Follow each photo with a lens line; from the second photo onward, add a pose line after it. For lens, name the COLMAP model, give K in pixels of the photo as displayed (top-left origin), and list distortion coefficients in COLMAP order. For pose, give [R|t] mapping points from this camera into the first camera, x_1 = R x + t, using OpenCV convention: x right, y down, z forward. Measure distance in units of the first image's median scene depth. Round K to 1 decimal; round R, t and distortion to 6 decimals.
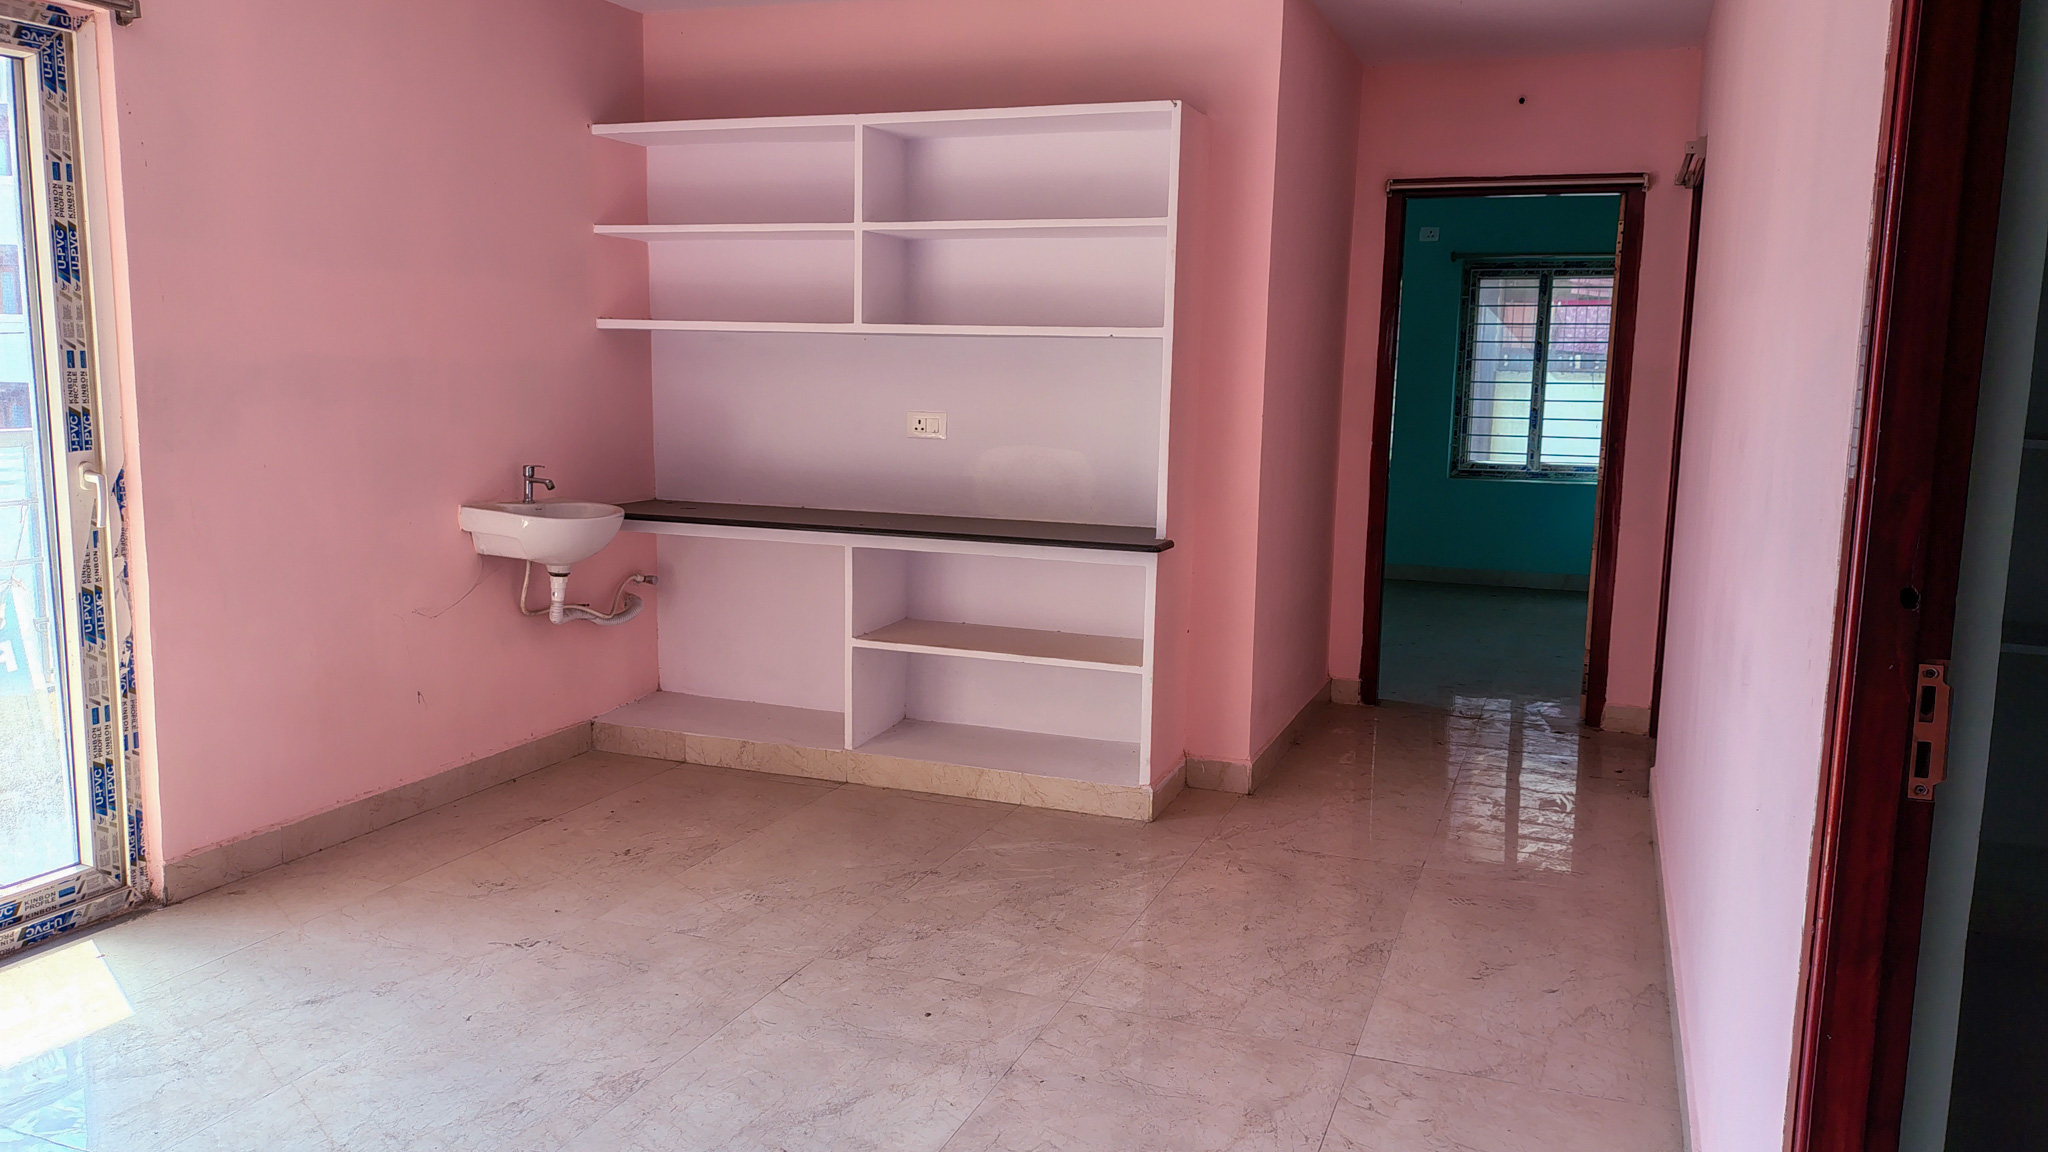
lens RADIAL K [[1494.4, 0, 1024.0], [0, 1494.4, 576.0], [0, 0, 1]] dist [0.034451, -0.003640]
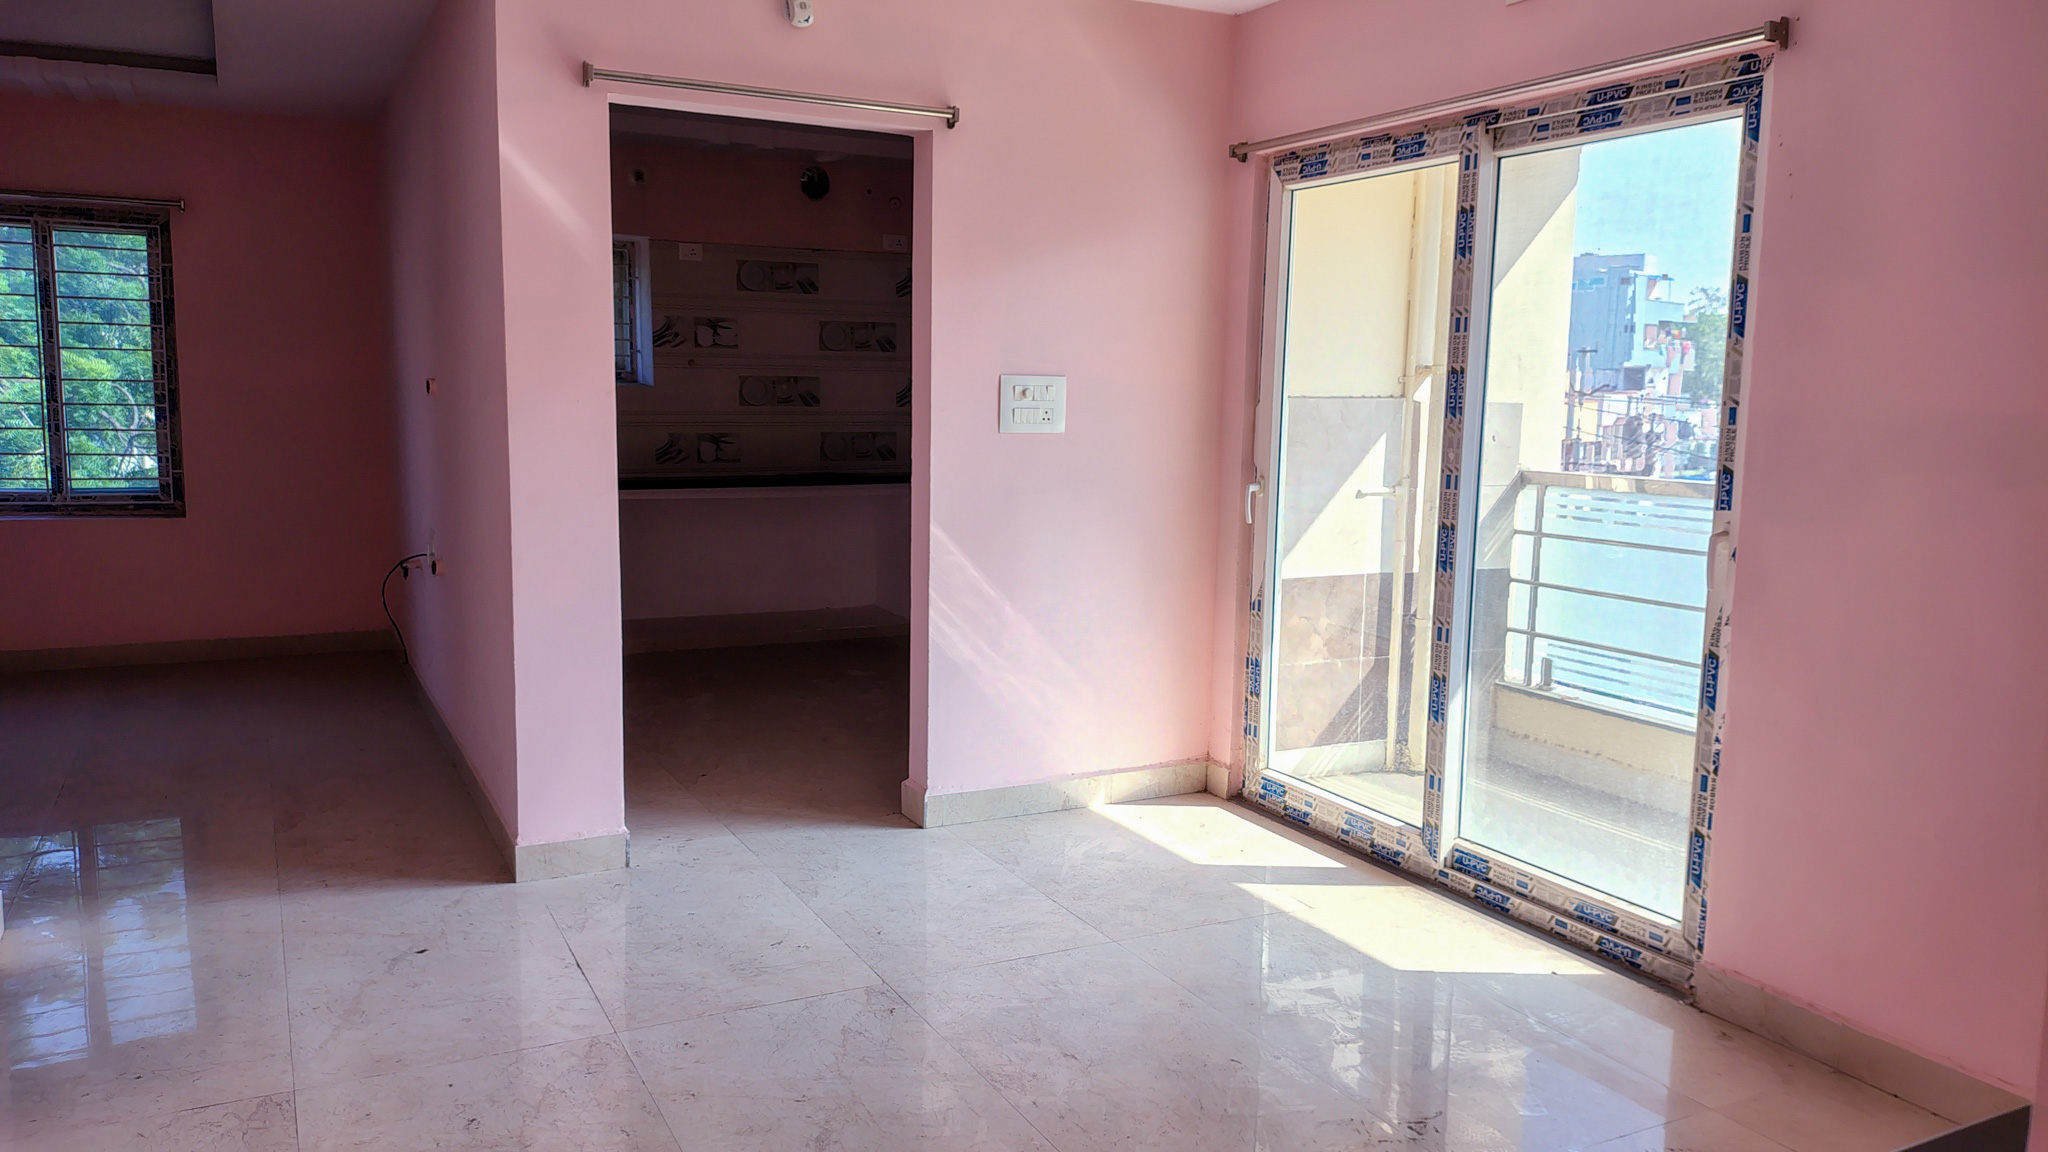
lens RADIAL K [[1467.5, 0, 1007.2], [0, 1467.5, 577.1], [0, 0, 1]] dist [0.107564, -0.125229]
pose [[-0.667359, 0.069625, -0.741475, 0.381276], [-0.129491, 0.969607, 0.207594, -0.175367], [0.733392, 0.234554, -0.638060, 1.246950]]
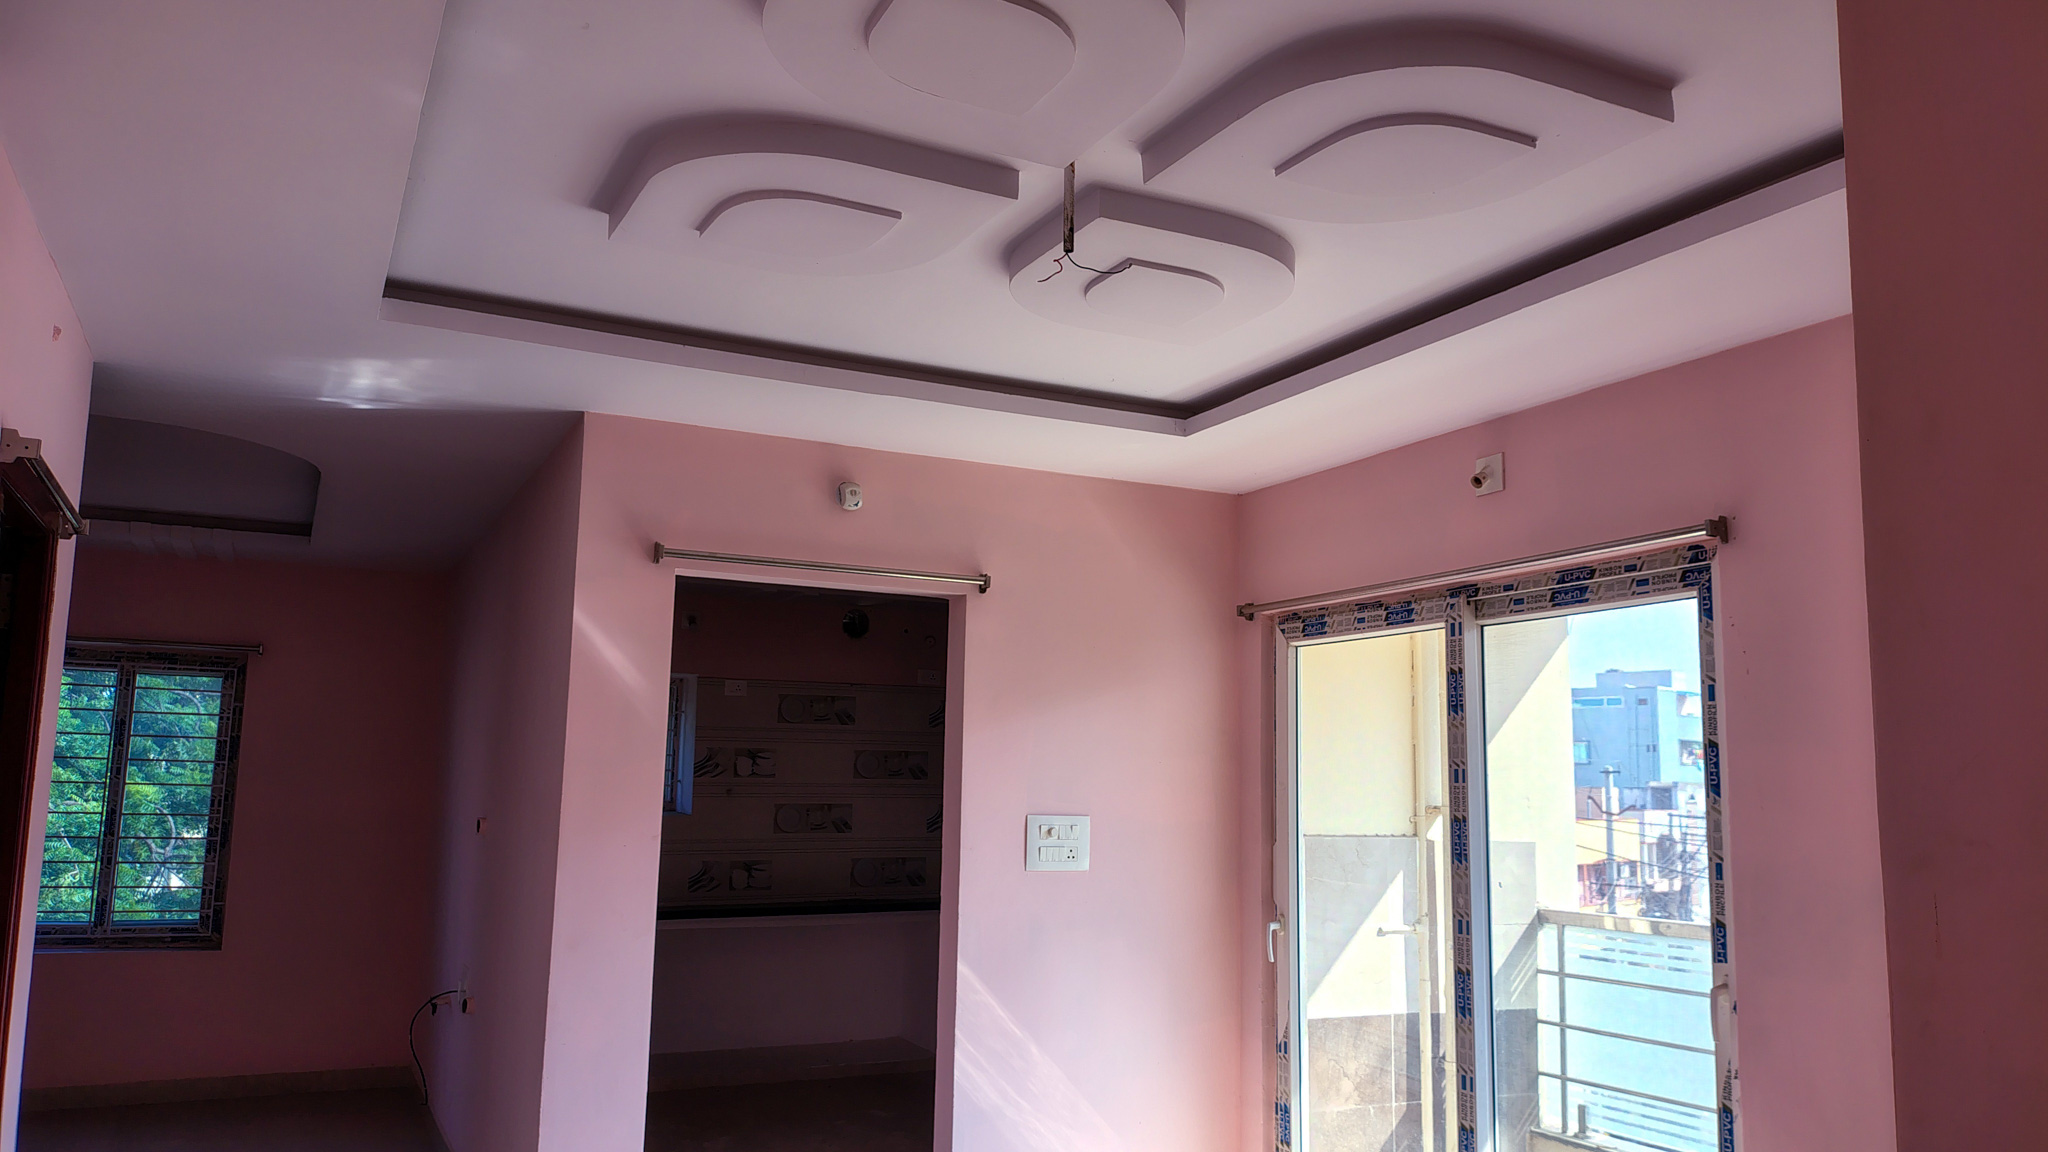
lens RADIAL K [[1472.5, 0, 1028.4], [0, 1472.5, 610.2], [0, 0, 1]] dist [0.134585, -0.201036]
pose [[-0.671441, -0.118814, -0.731471, 0.428060], [-0.131530, 0.990499, -0.040152, -0.207498], [0.729292, 0.069251, -0.680689, 1.287460]]
